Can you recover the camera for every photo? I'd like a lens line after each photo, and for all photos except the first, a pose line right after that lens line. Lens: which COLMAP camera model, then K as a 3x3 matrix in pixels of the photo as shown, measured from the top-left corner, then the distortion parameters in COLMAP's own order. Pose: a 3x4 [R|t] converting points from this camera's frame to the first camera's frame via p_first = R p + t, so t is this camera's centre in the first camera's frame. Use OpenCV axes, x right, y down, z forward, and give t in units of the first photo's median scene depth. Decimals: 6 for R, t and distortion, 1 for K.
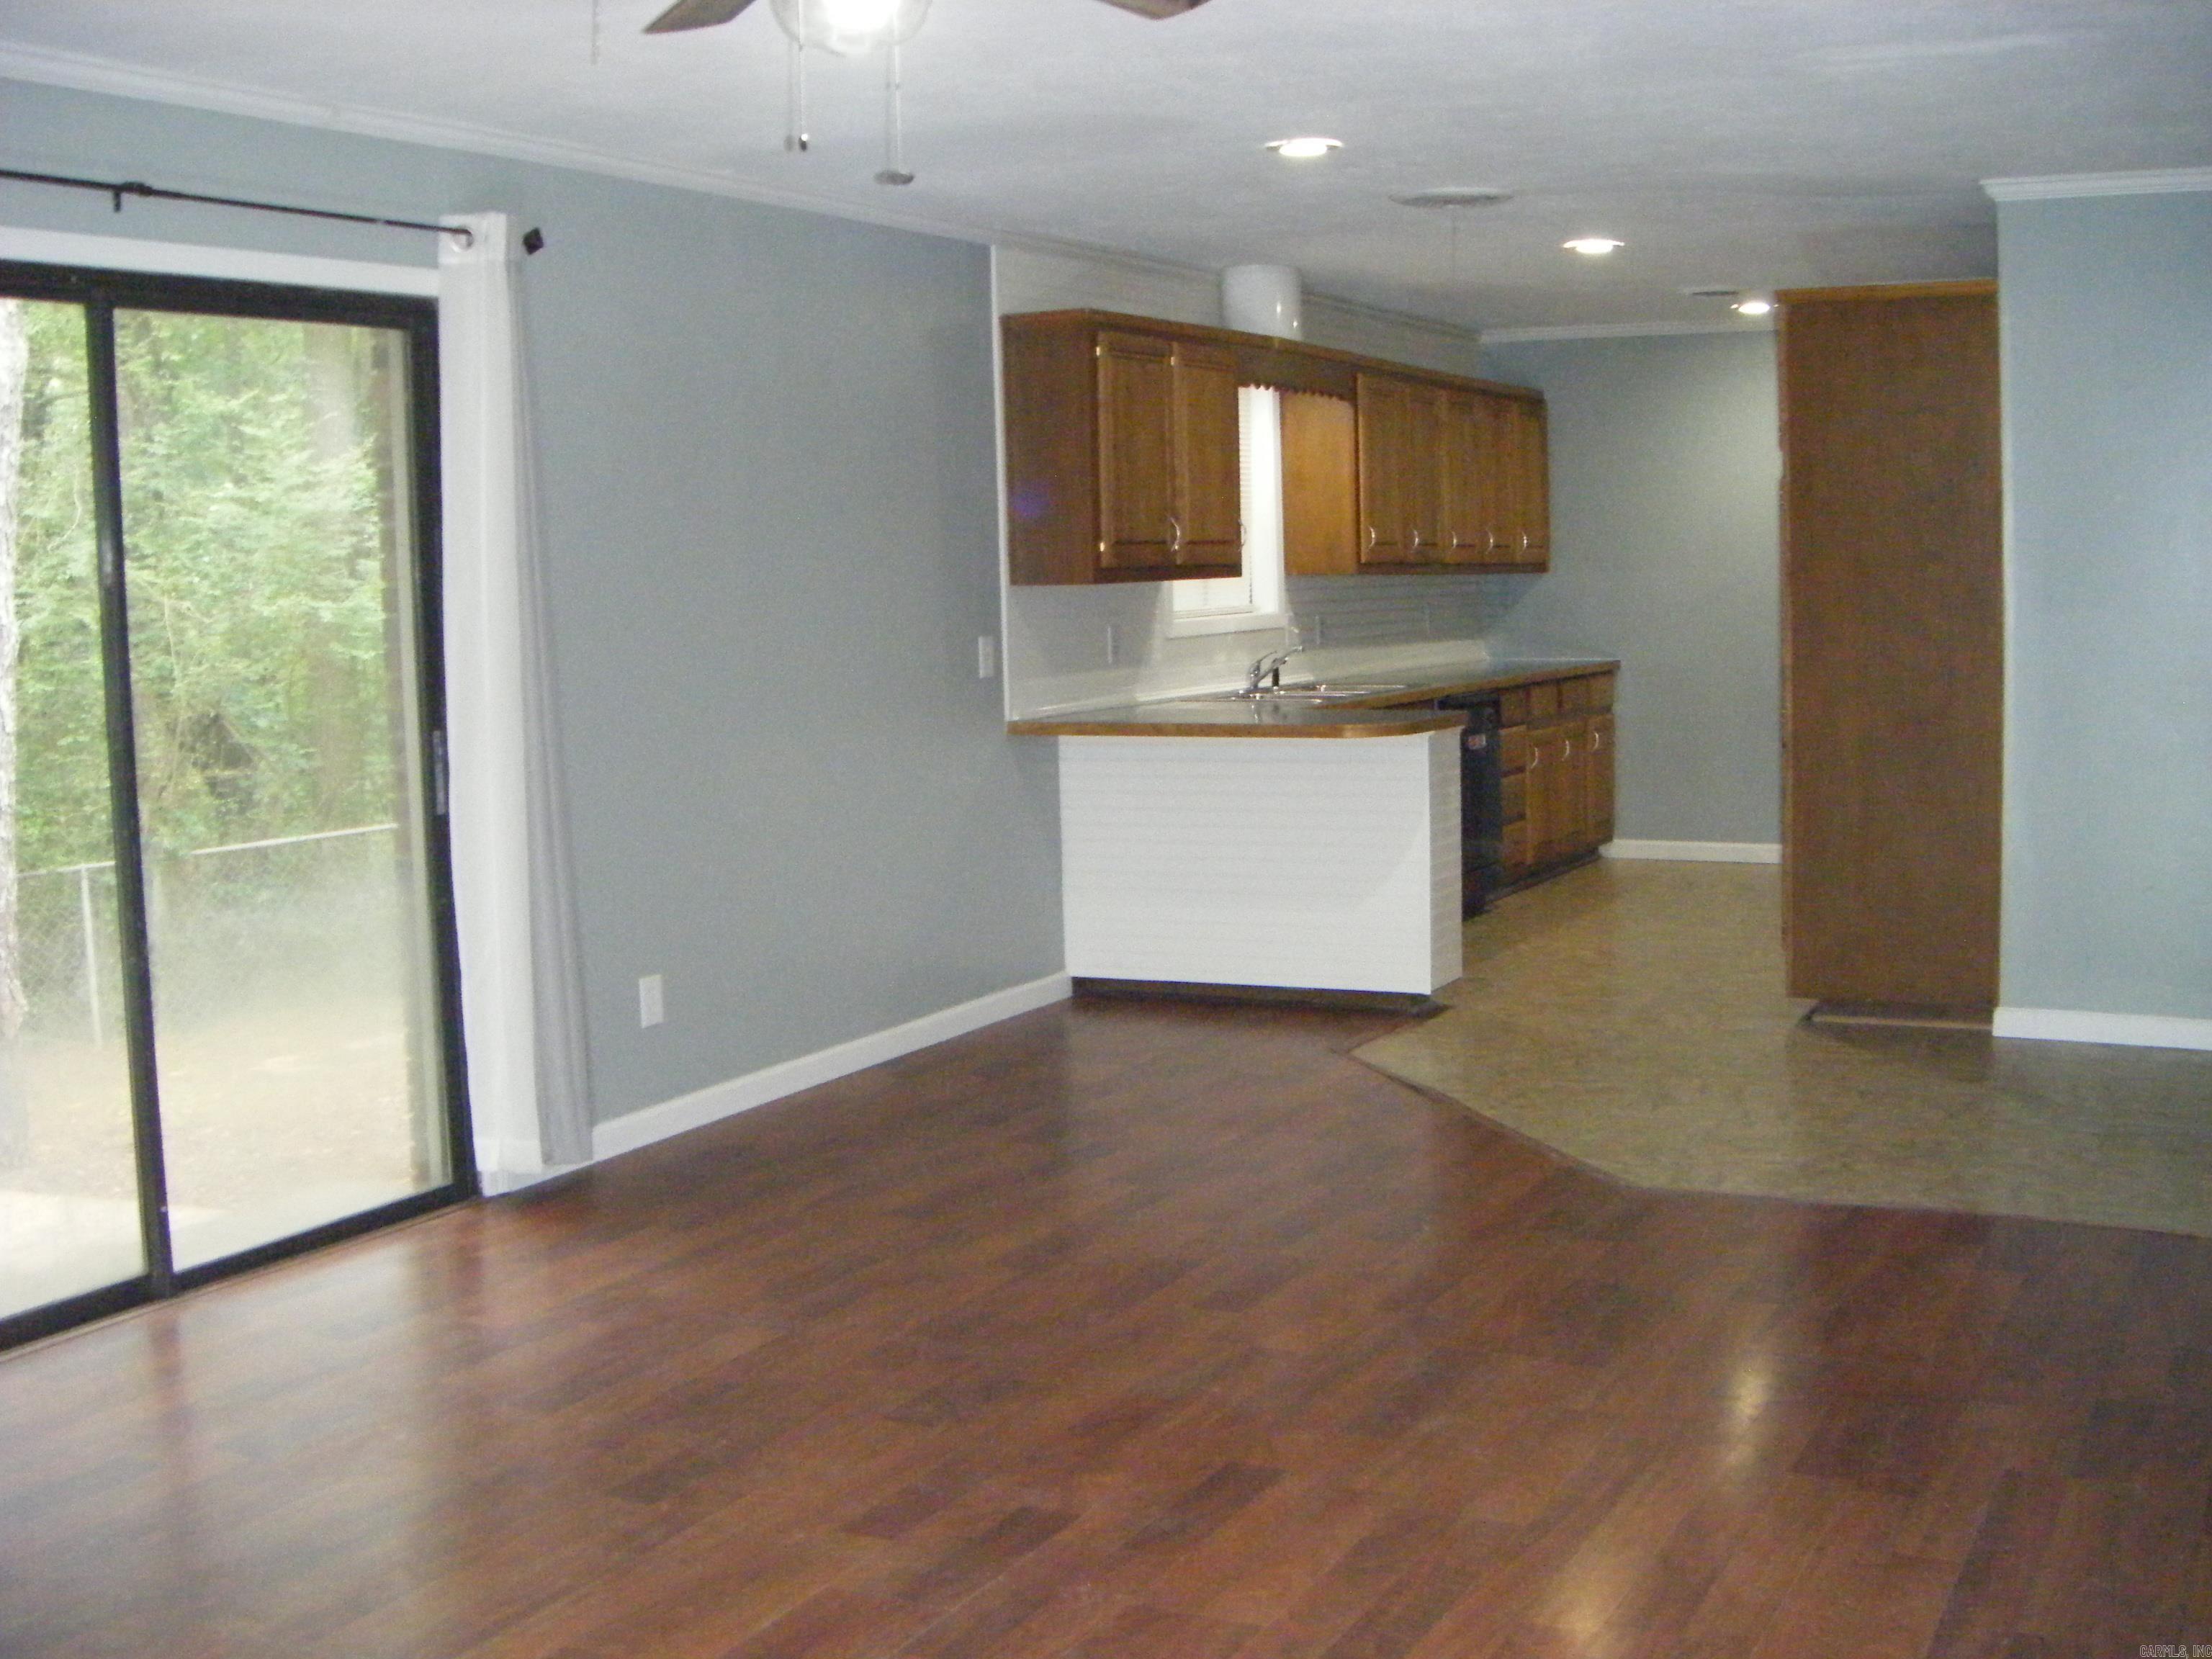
lens RADIAL K [[2515.9, 0, 1117.4], [0, 2515.9, 809.1], [0, 0, 1]] dist [-0.193656, 0.000000]
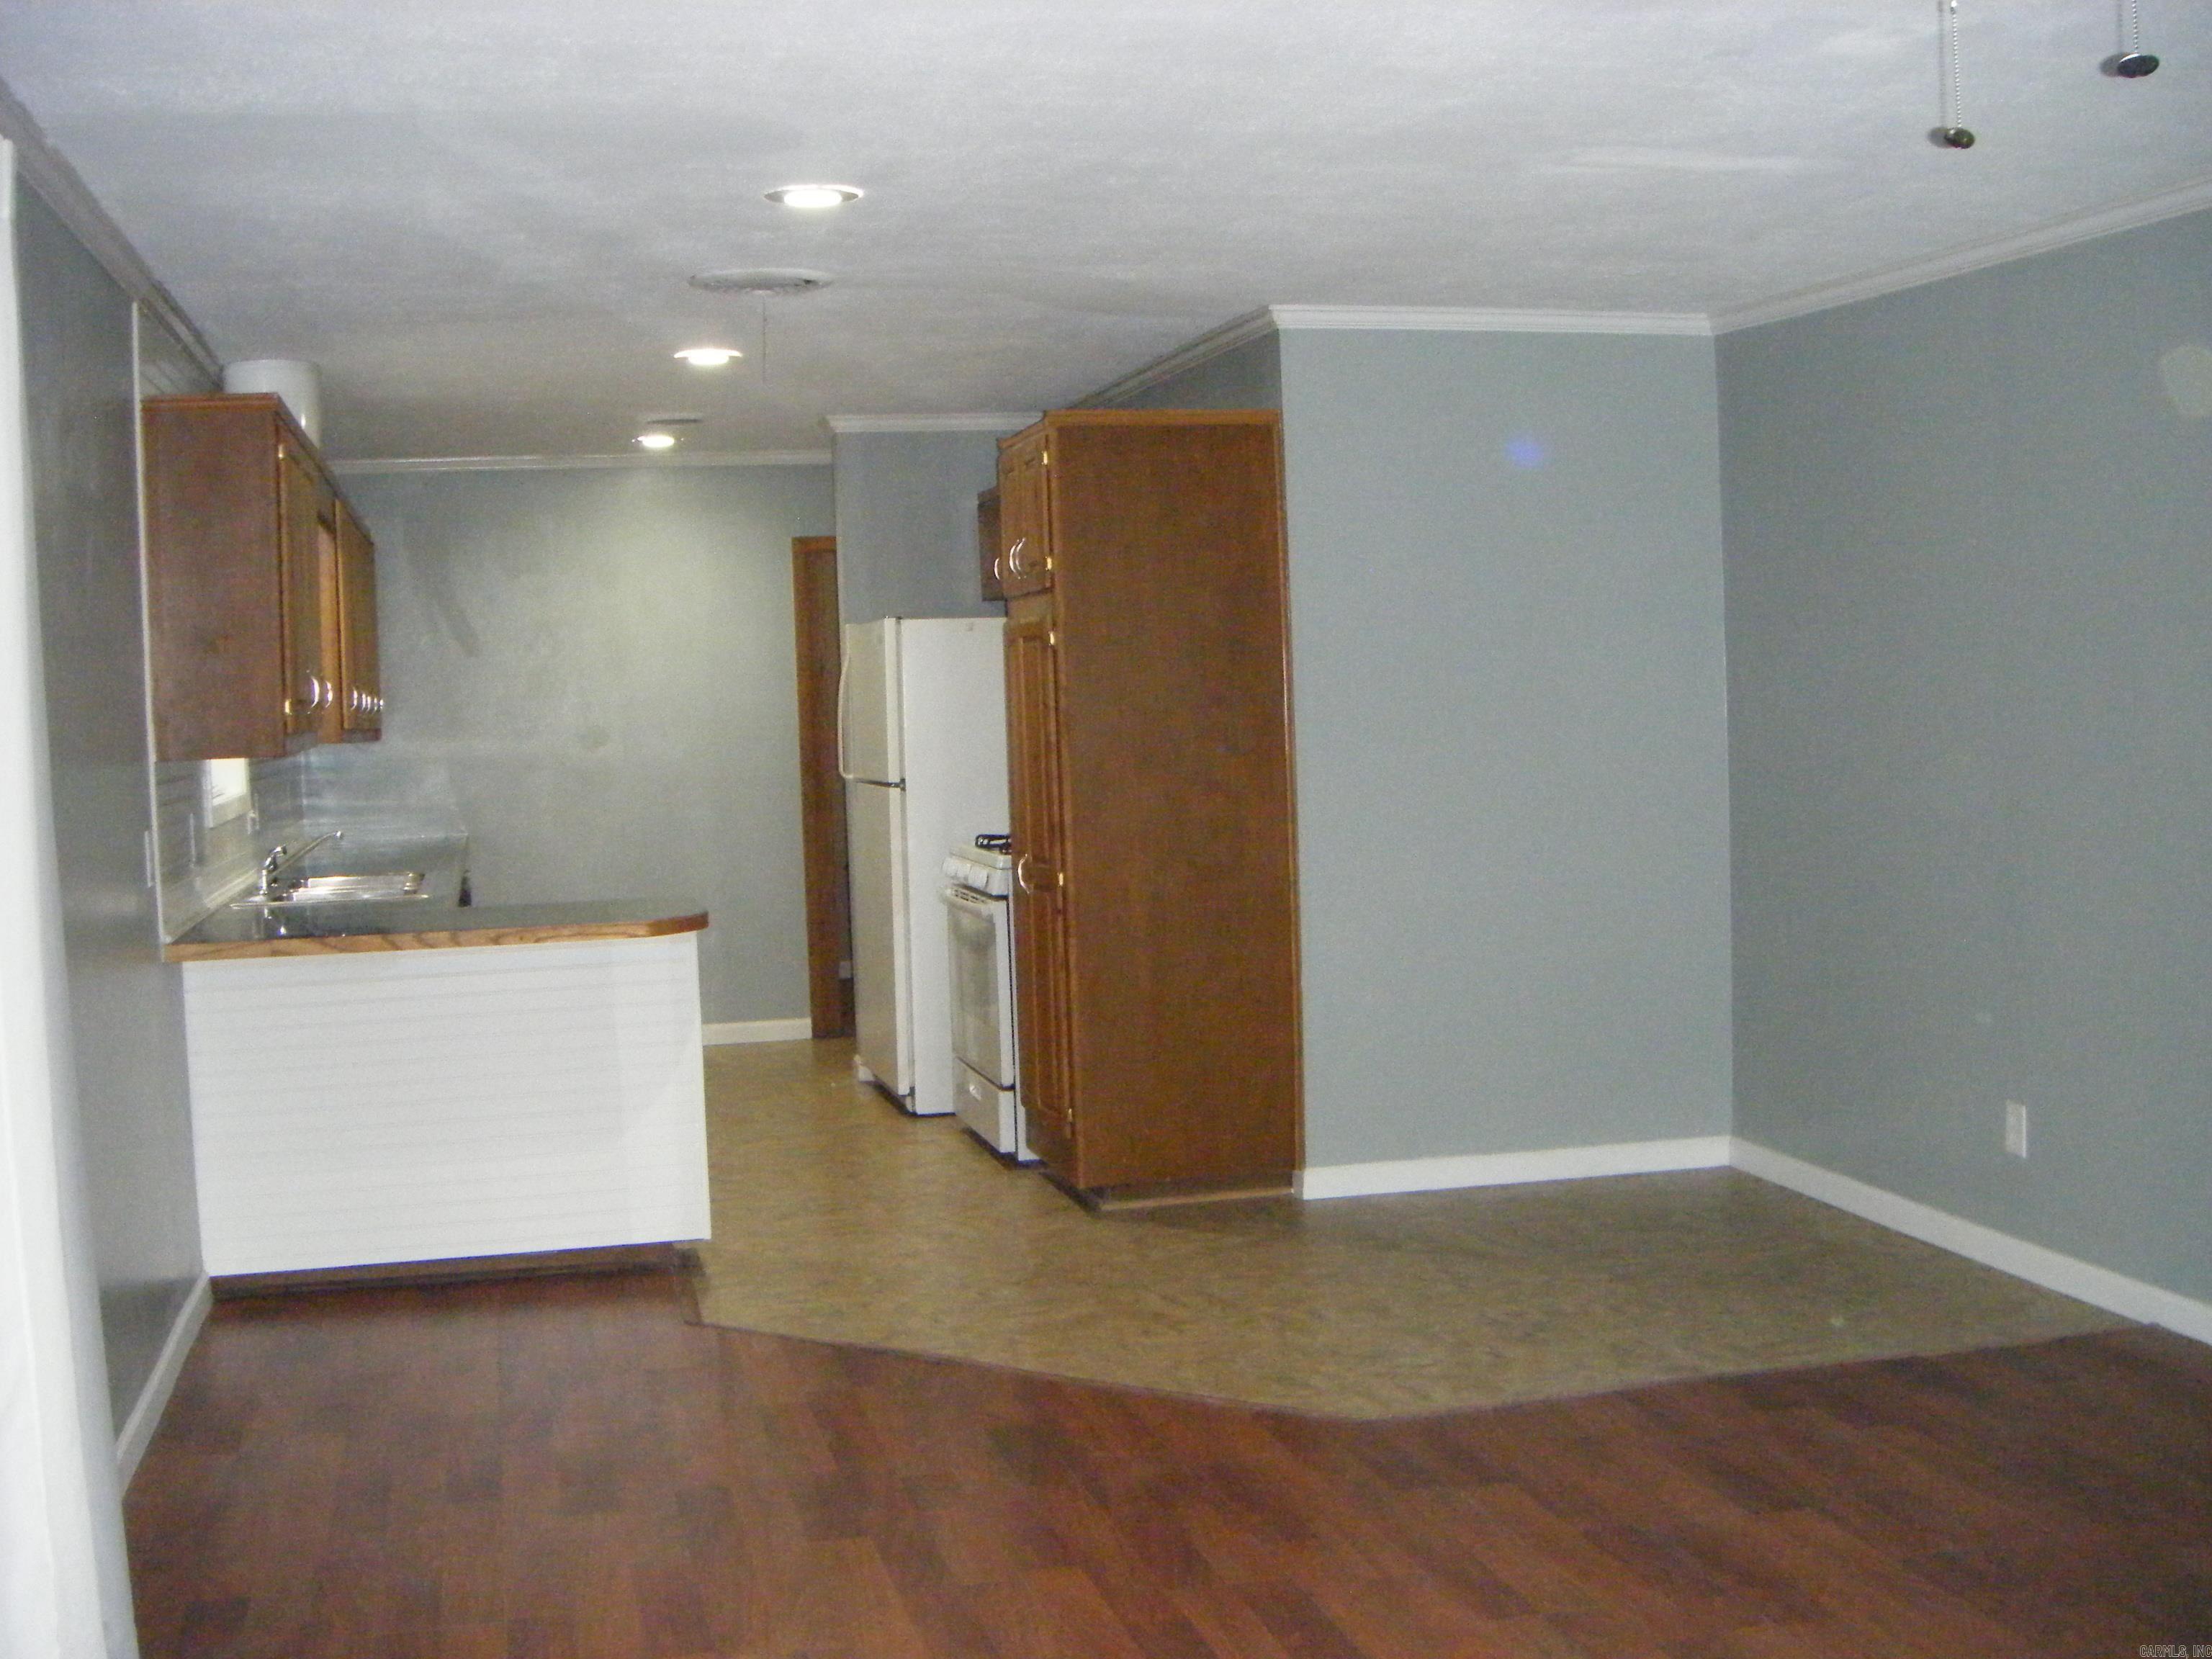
lens RADIAL K [[2515.9, 0, 1101.3], [0, 2515.9, 841.2], [0, 0, 1]] dist [-0.193656, 0.000000]
pose [[0.754408, -0.041571, 0.655088, -0.306262], [0.078104, 0.996588, -0.026704, -0.024562], [-0.651742, 0.071311, 0.755081, 0.279695]]
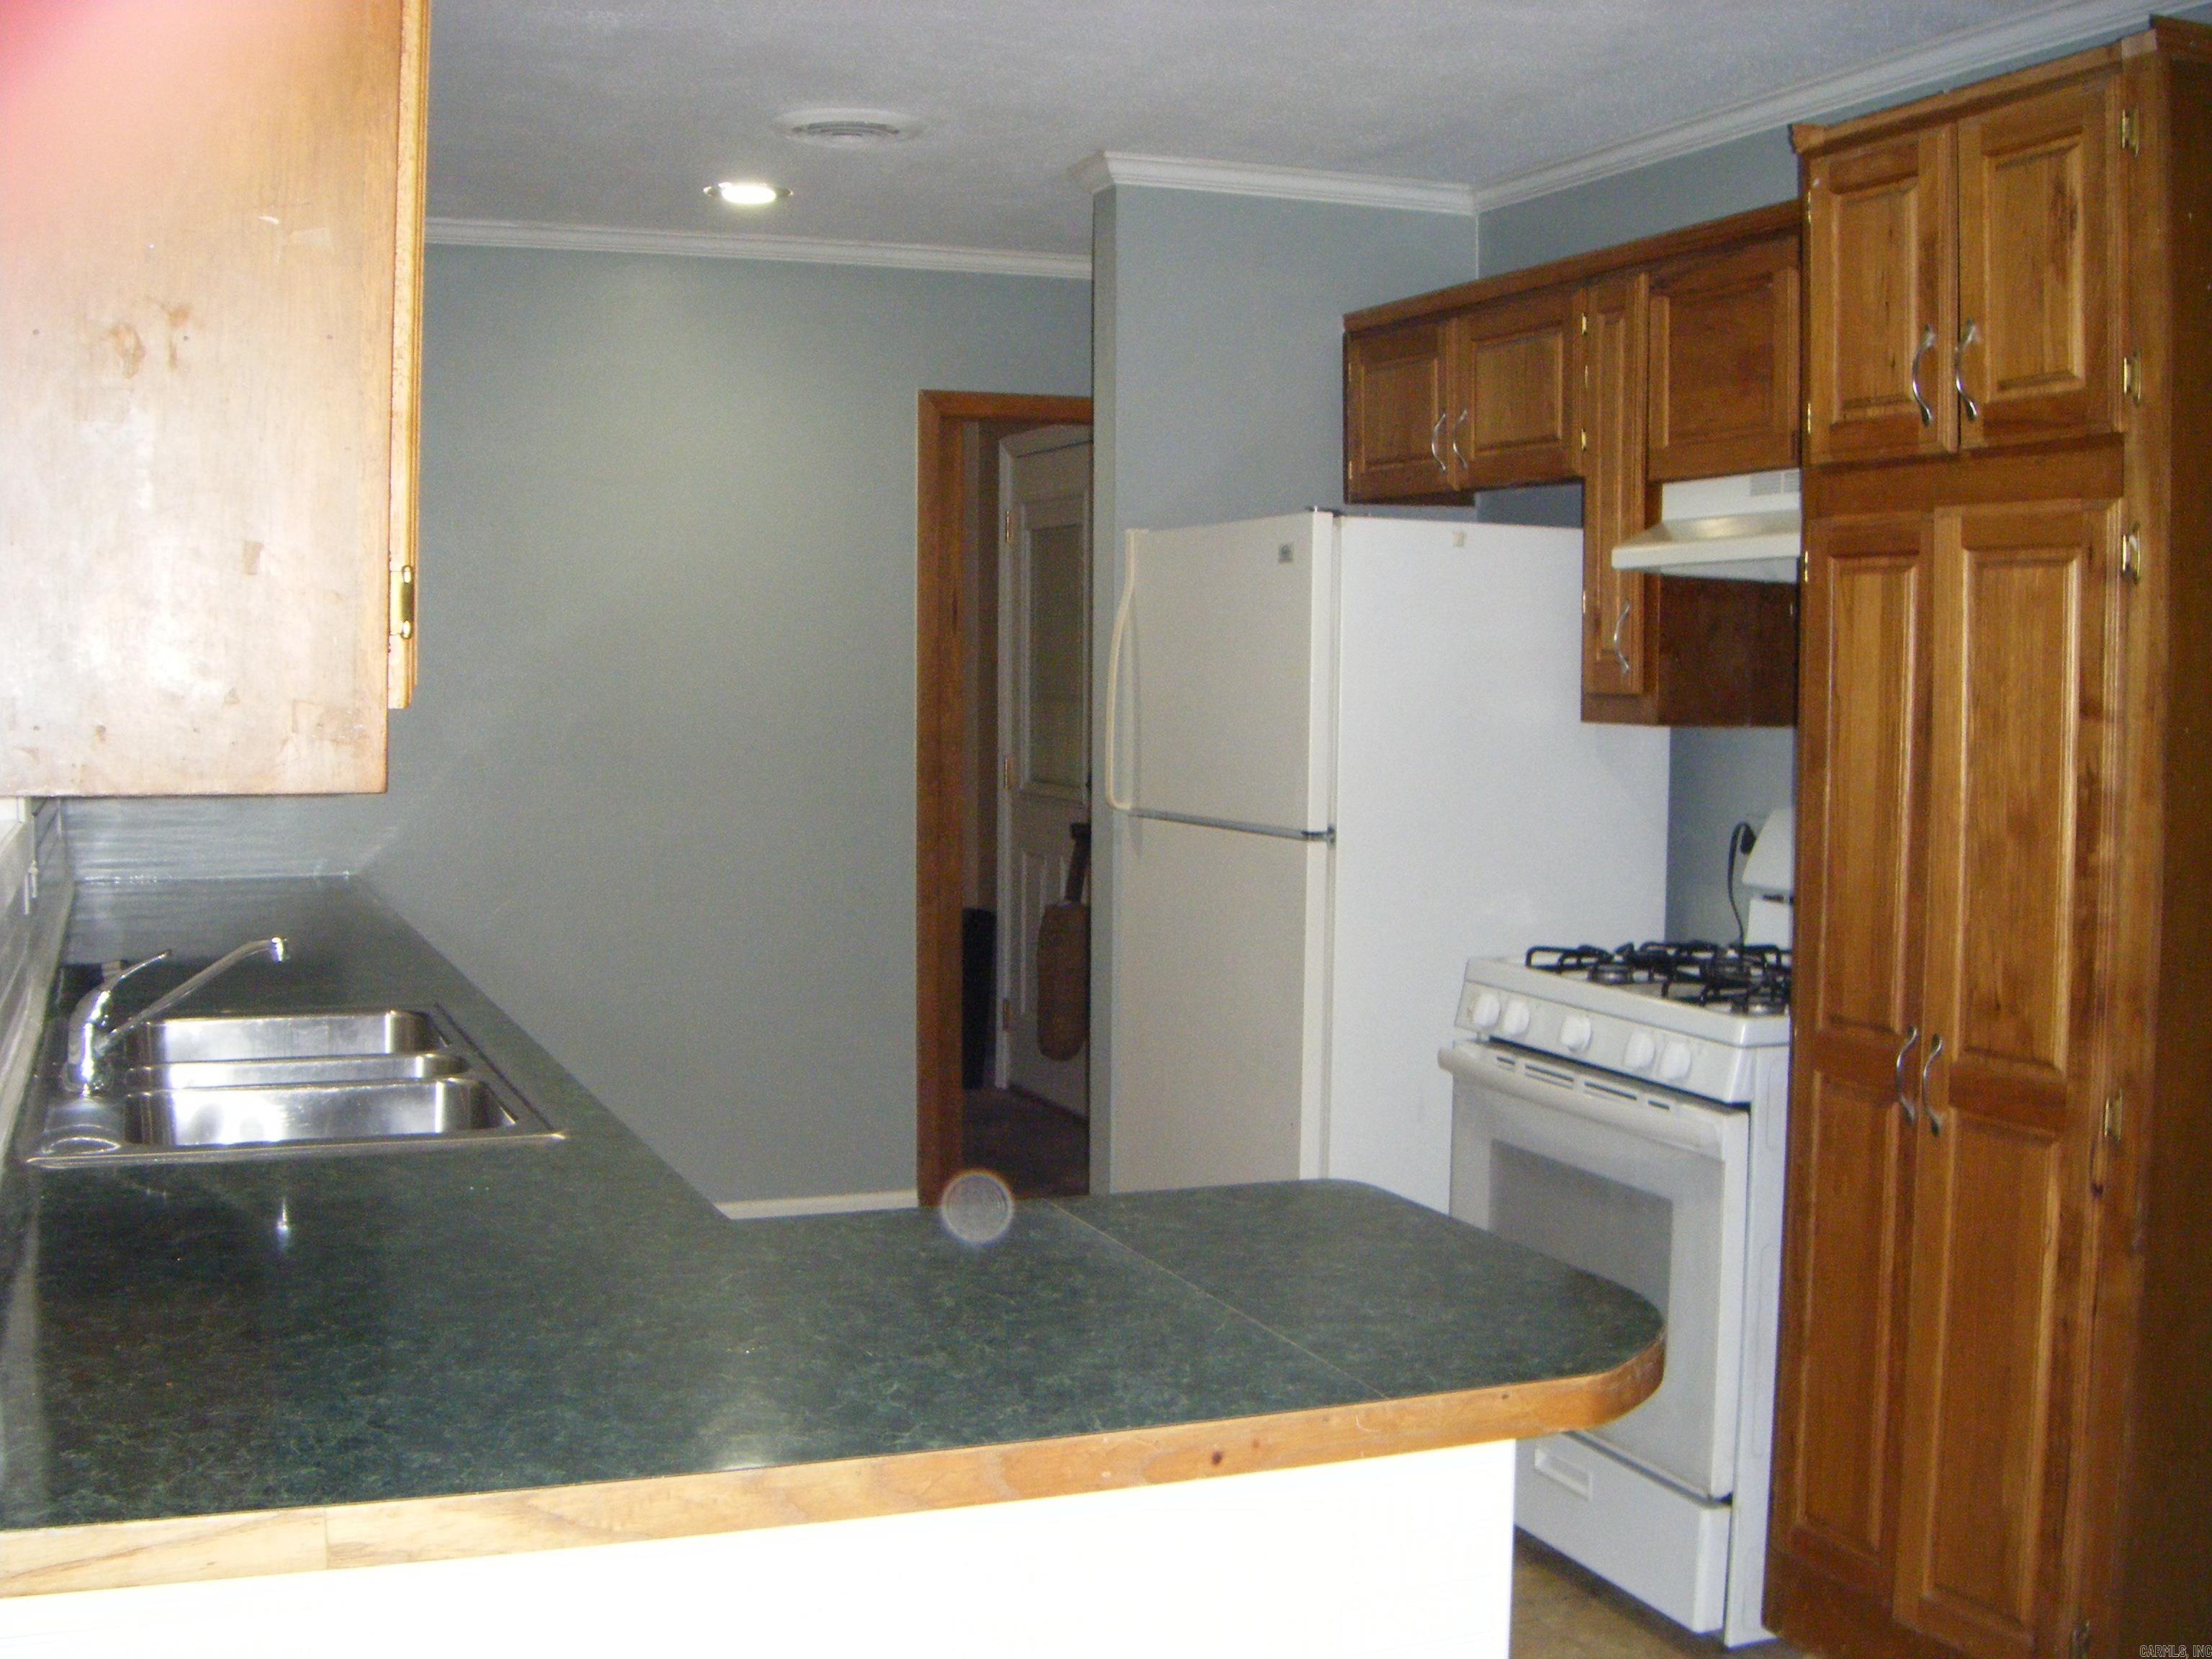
lens RADIAL K [[2515.9, 0, 1108.5], [0, 2515.9, 830.6], [0, 0, 1]] dist [-0.193656, 0.000000]
pose [[0.660268, -0.022400, 0.750696, -0.109307], [0.053288, 0.998433, -0.017077, -0.079027], [-0.749137, 0.051279, 0.660427, 0.823458]]
